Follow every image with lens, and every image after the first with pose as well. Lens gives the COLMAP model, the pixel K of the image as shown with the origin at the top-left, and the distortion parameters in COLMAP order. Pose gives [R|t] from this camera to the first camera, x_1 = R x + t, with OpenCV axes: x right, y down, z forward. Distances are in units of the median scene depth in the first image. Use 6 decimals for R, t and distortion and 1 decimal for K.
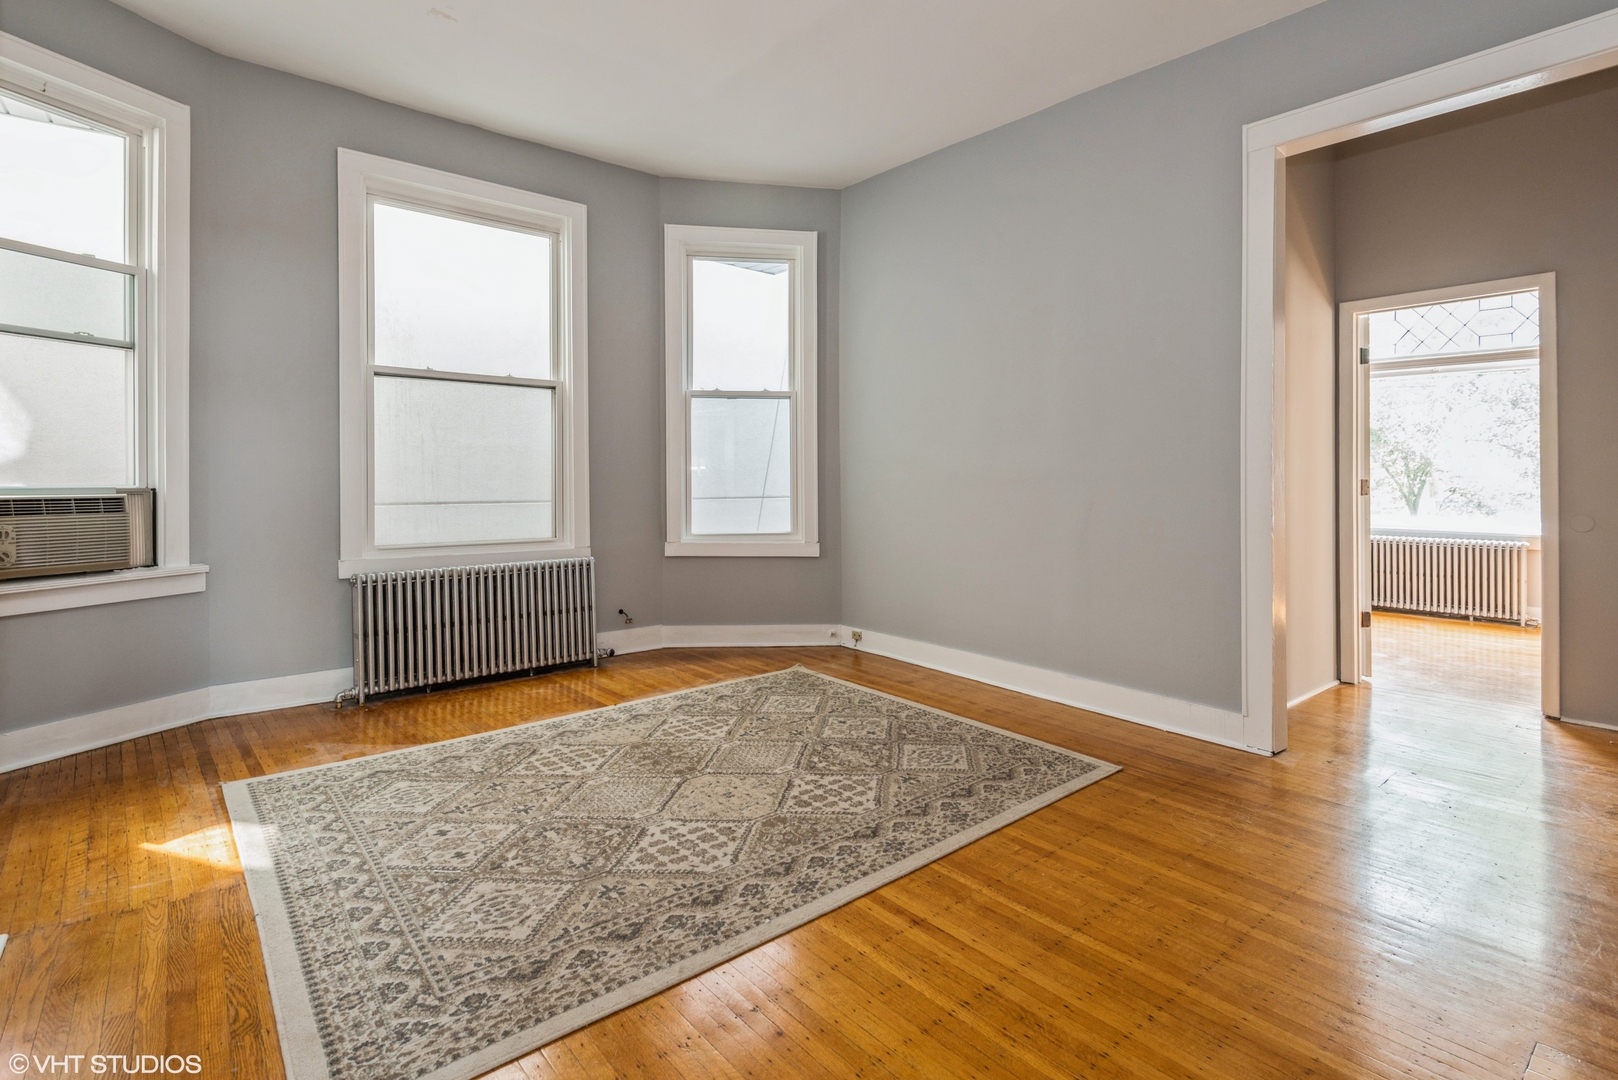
lens RADIAL K [[771.1, 0, 807.0], [0, 771.1, 488.4], [0, 0, 1]] dist [0.003279, -0.000749]
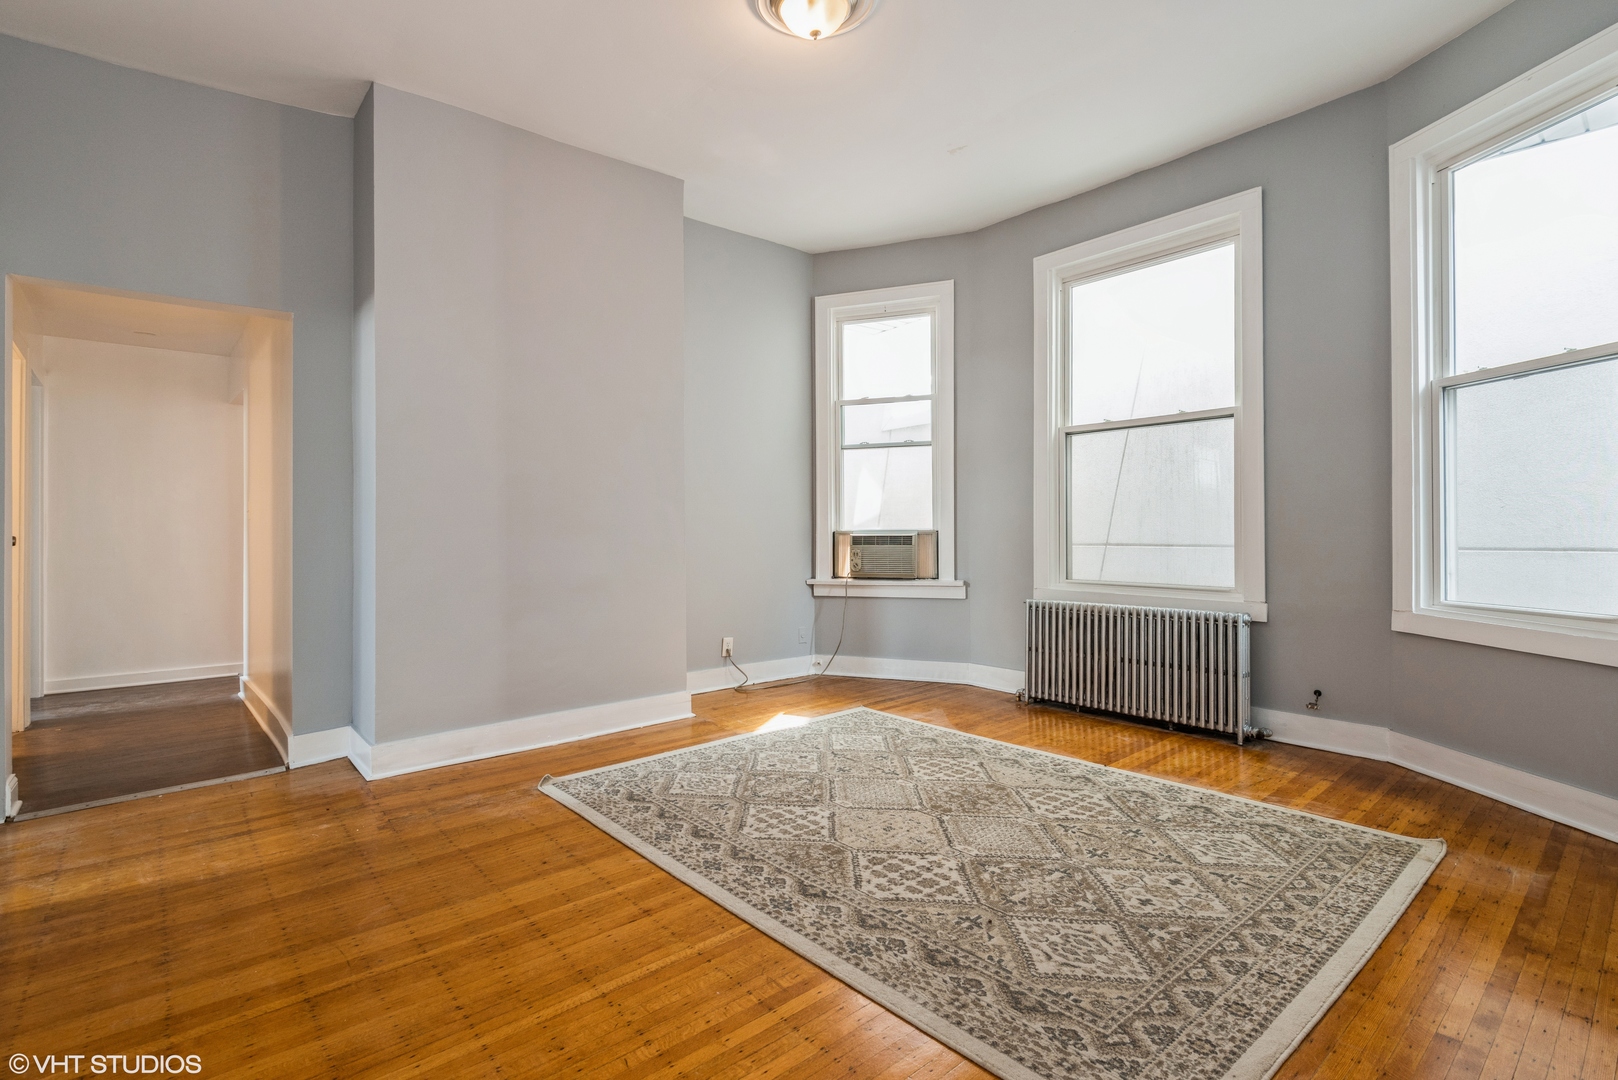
lens RADIAL K [[759.2, 0, 809.0], [0, 759.2, 540.0], [0, 0, 1]] dist [0.010358, -0.001260]
pose [[0.029319, 0.018379, -0.999401, 0.873168], [-0.001444, 0.999831, 0.018345, -0.009433], [0.999569, 0.000905, 0.029341, 0.827035]]
